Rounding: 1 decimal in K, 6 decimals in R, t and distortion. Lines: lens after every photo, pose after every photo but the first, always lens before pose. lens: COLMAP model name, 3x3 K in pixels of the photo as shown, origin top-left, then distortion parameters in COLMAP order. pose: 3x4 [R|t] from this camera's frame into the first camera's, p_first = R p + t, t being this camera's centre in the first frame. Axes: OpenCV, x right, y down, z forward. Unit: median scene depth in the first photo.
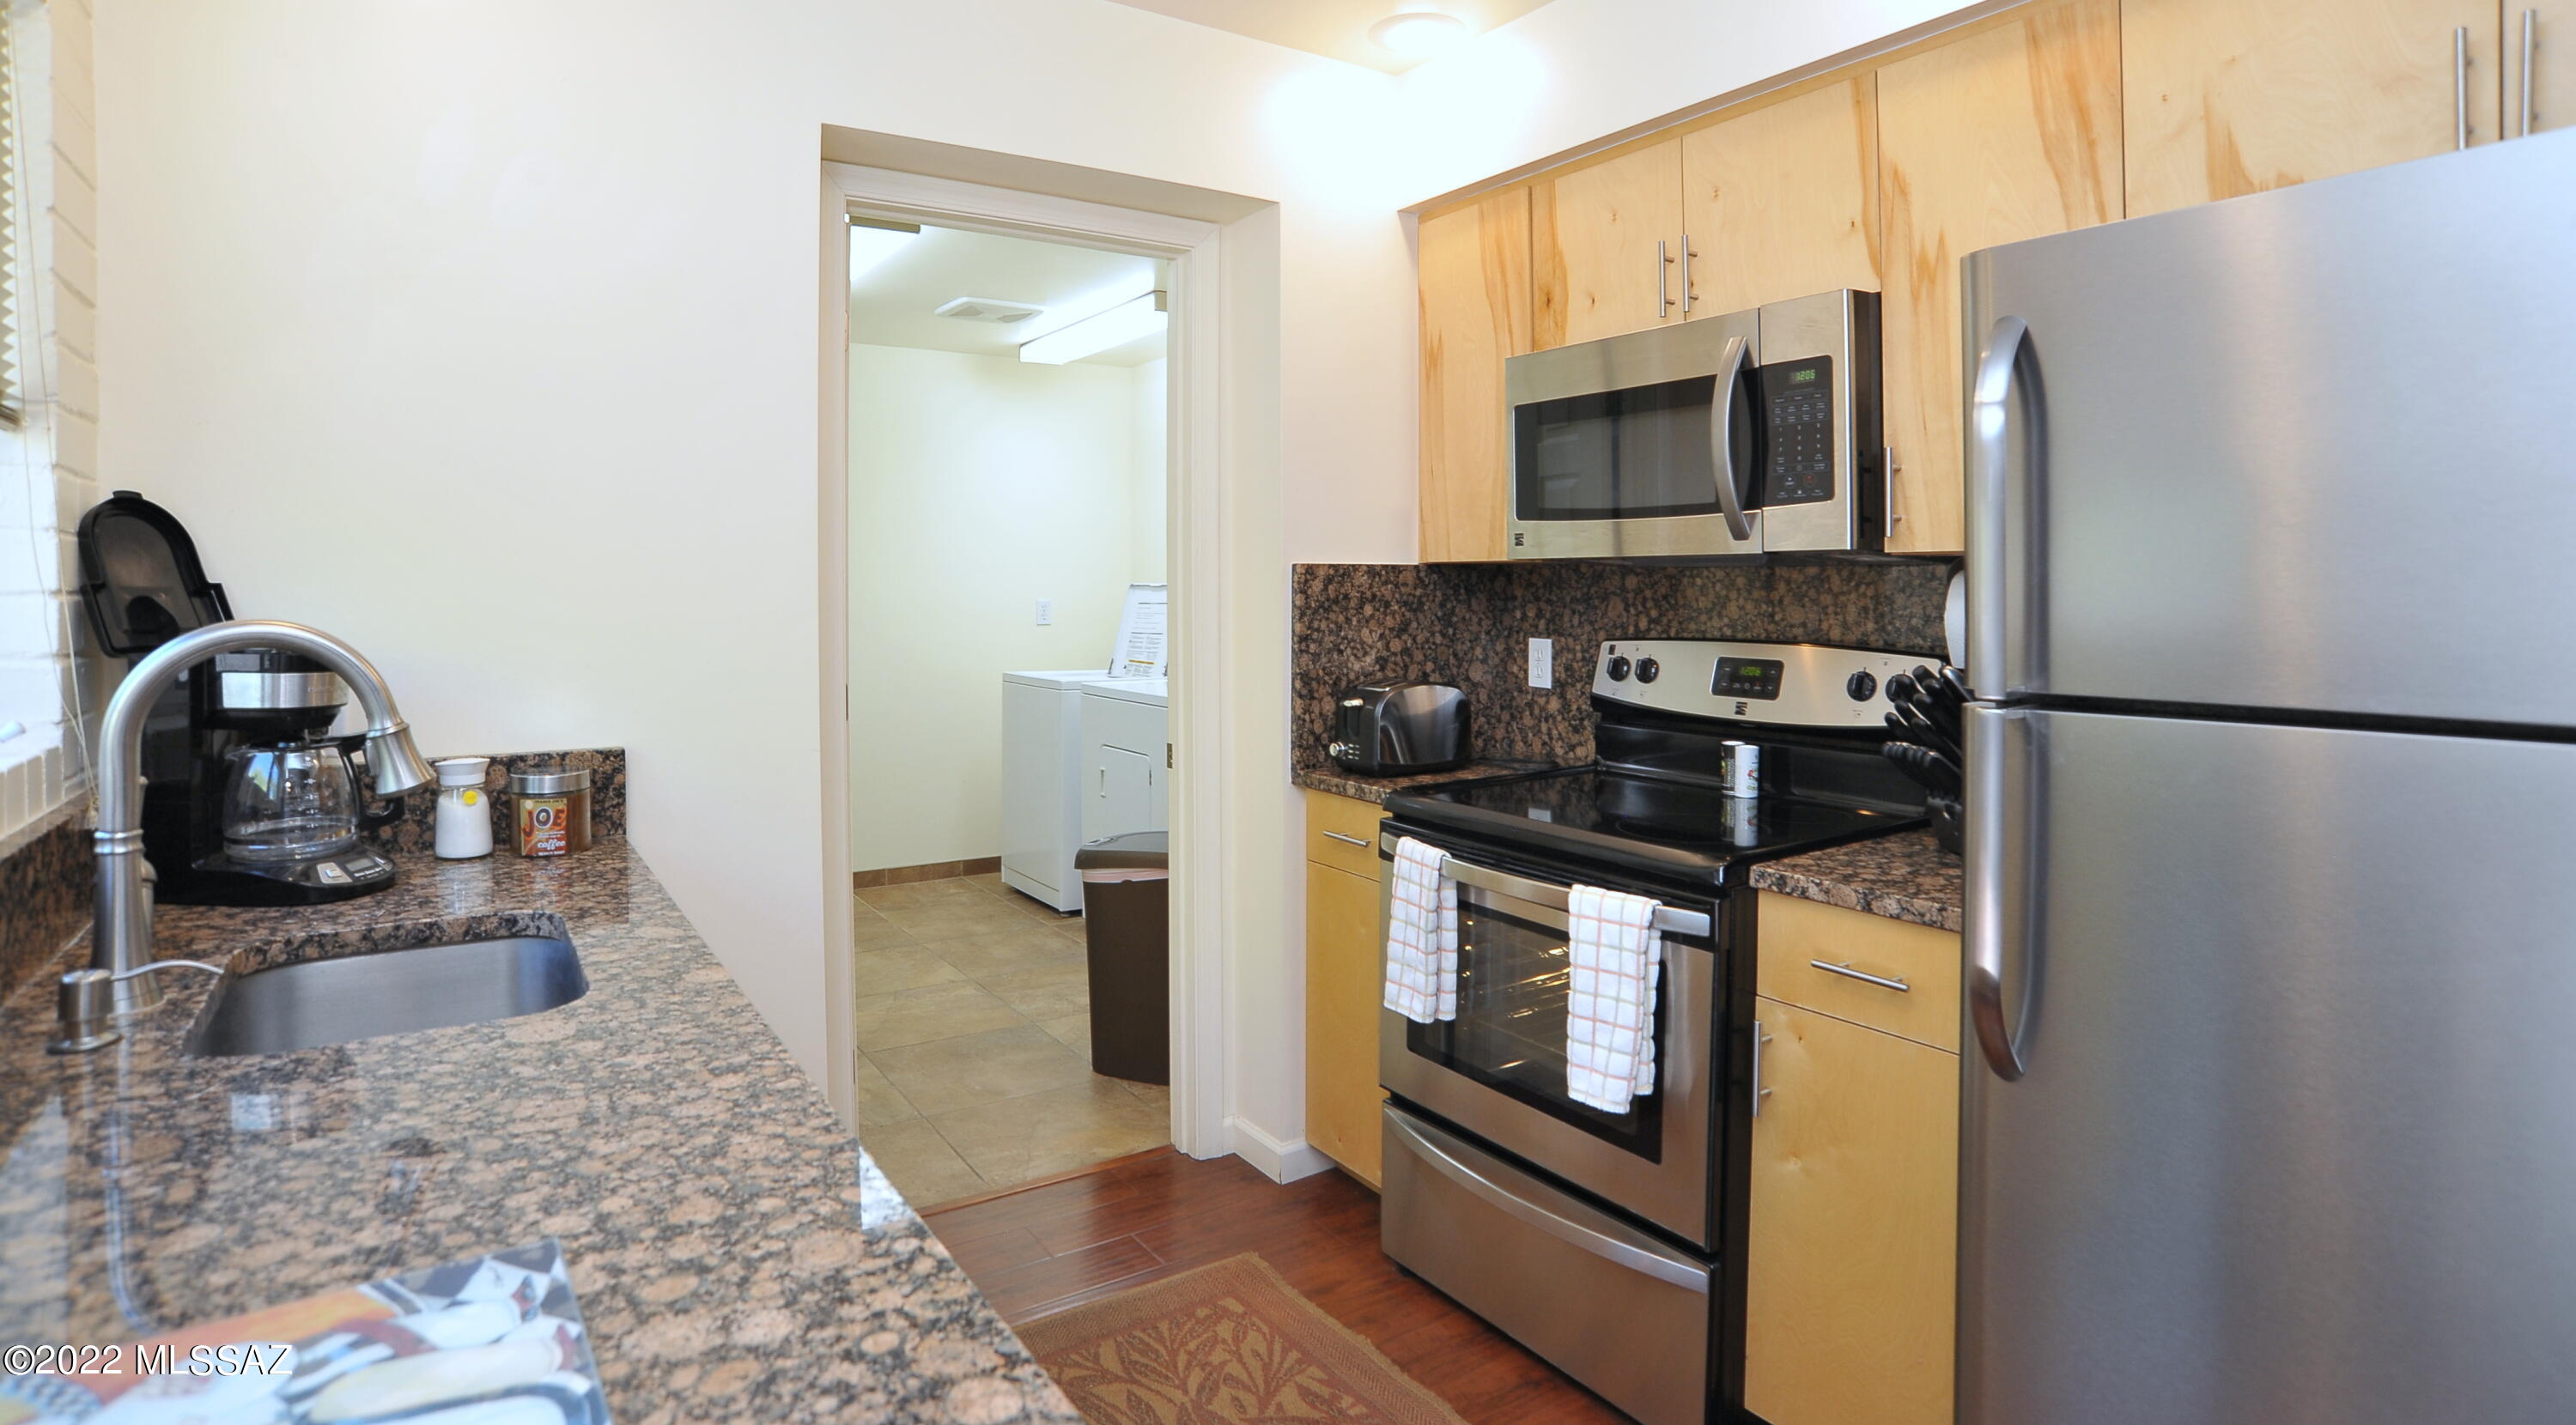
lens RADIAL K [[1253.6, 0, 1292.3], [0, 1253.6, 559.6], [0, 0, 1]] dist [-0.038488, 0.000524]
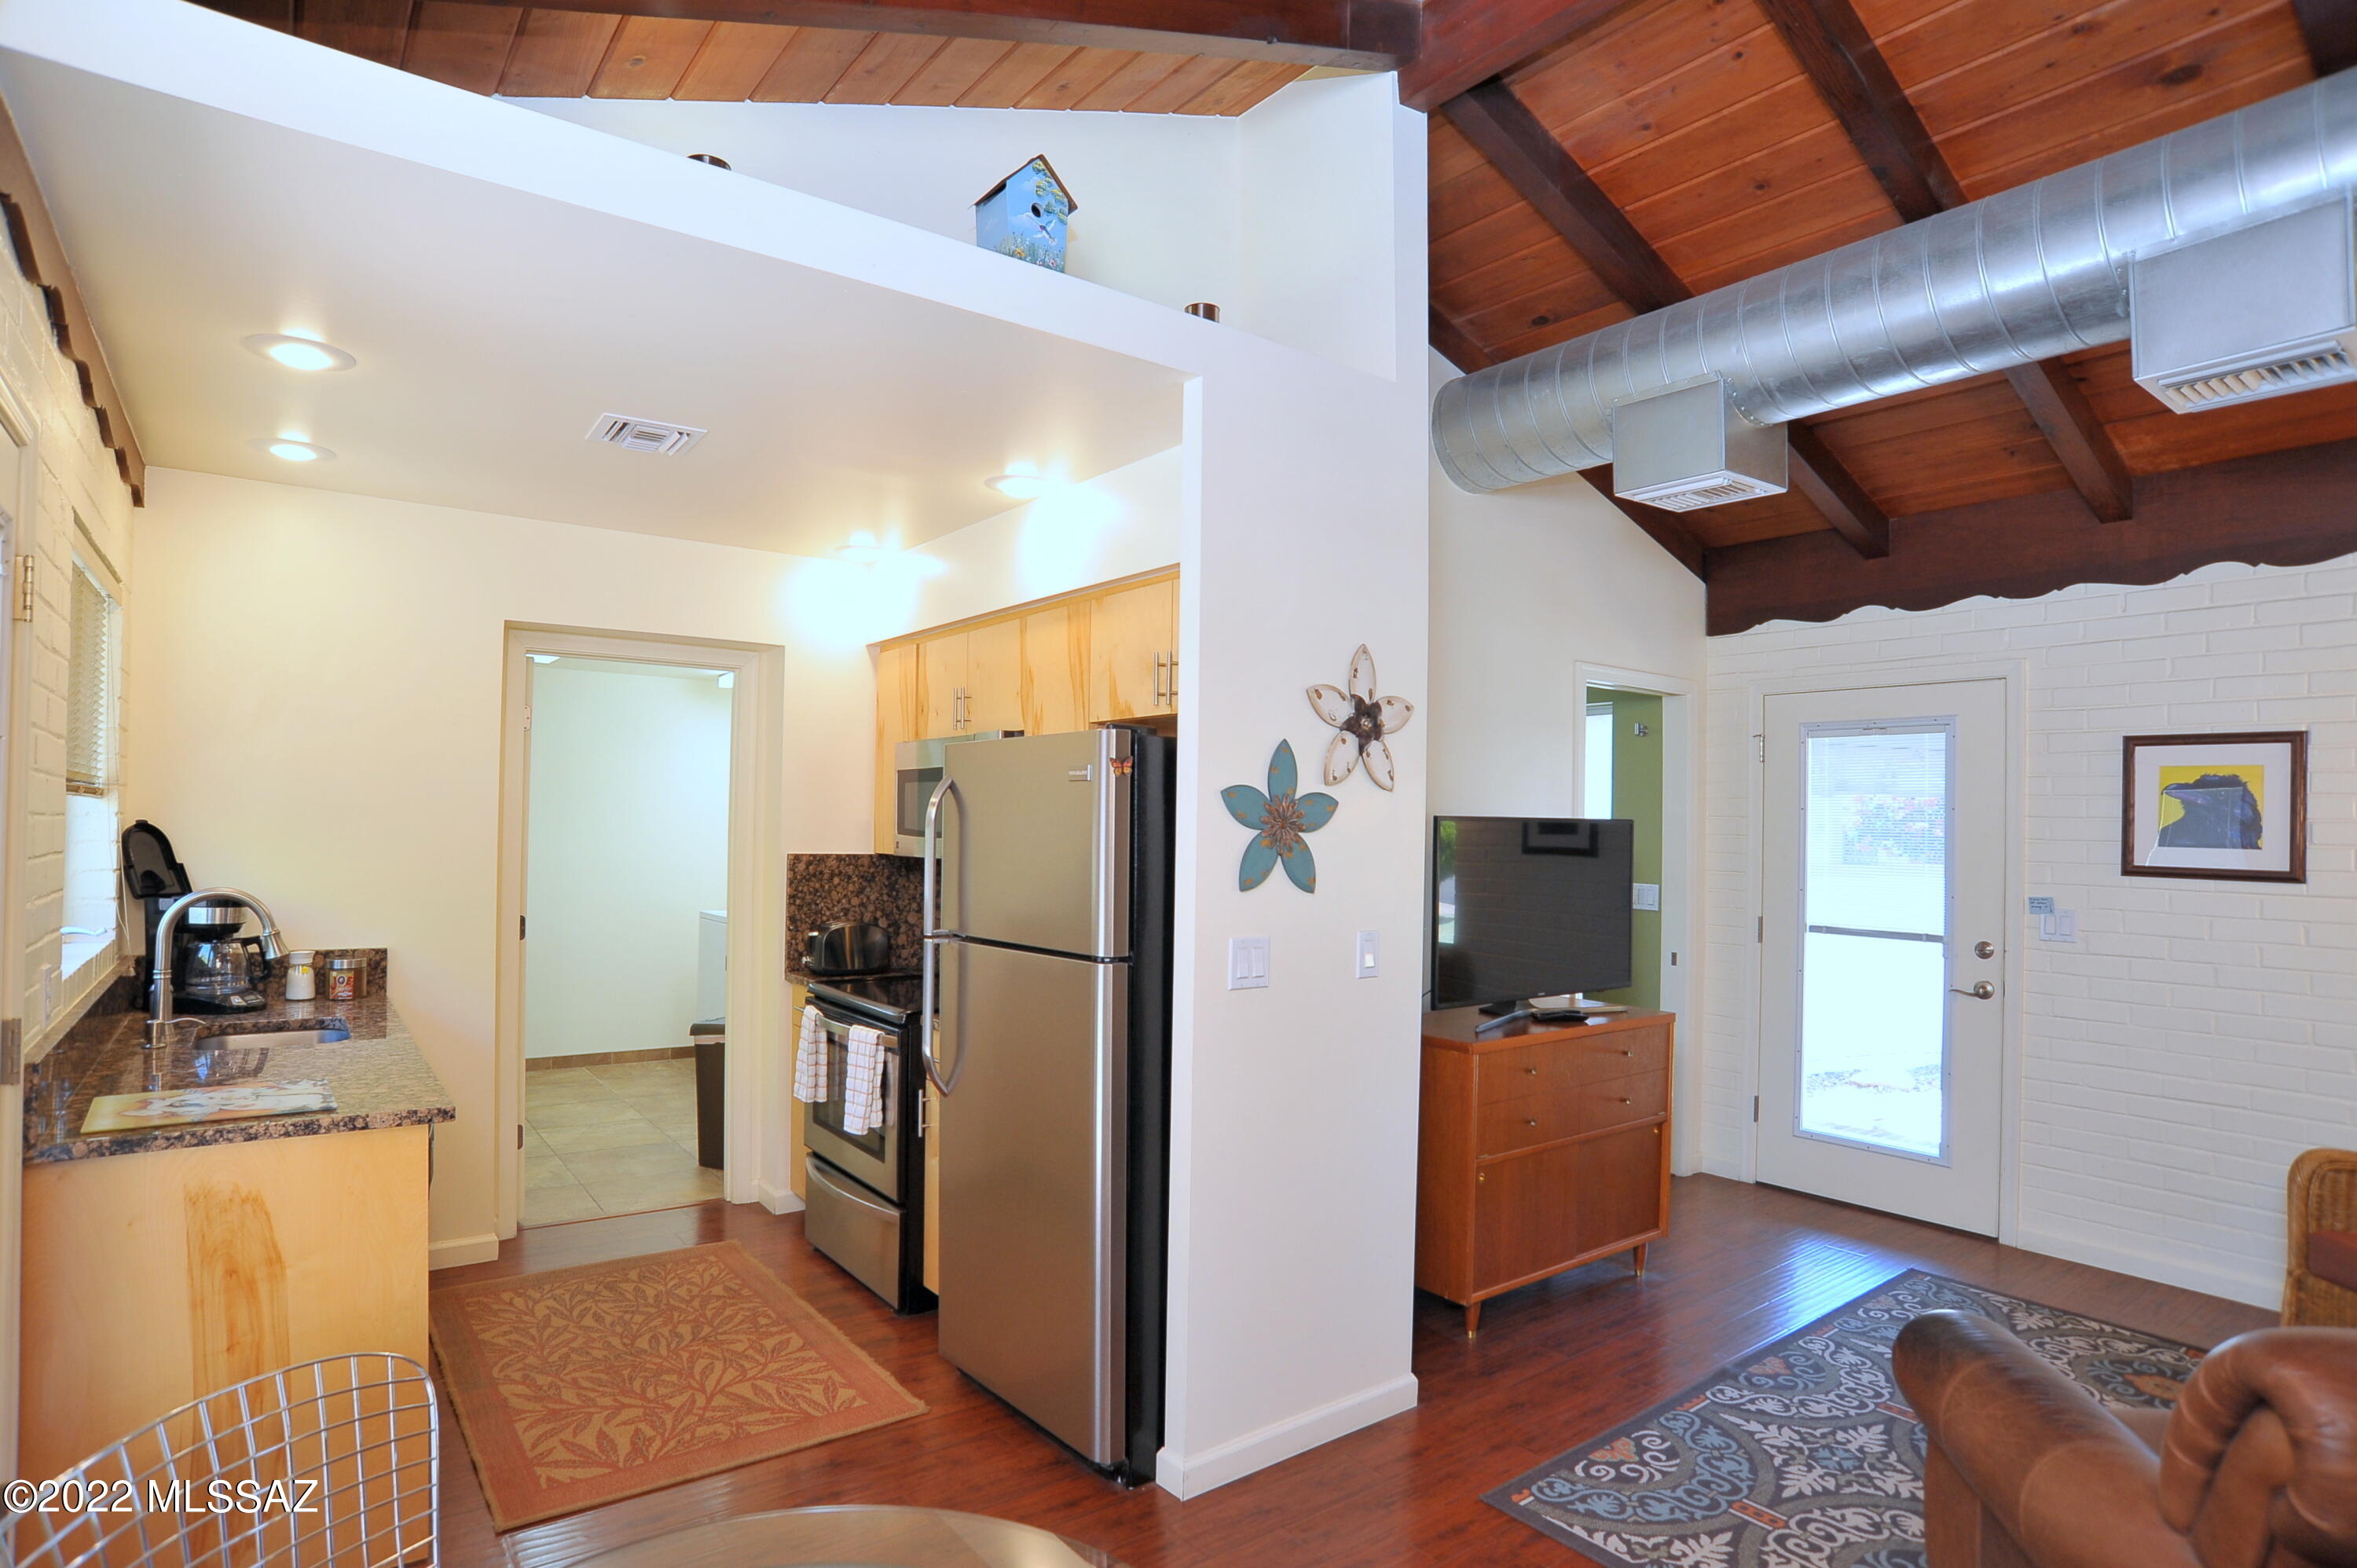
lens RADIAL K [[1217.6, 0, 1141.2], [0, 1217.6, 794.6], [0, 0, 1]] dist [-0.017127, 0.000894]
pose [[0.999660, 0.022031, 0.013933, 0.650780], [-0.021922, 0.999728, -0.007918, -0.105975], [-0.014104, 0.007610, 0.999872, -0.973666]]
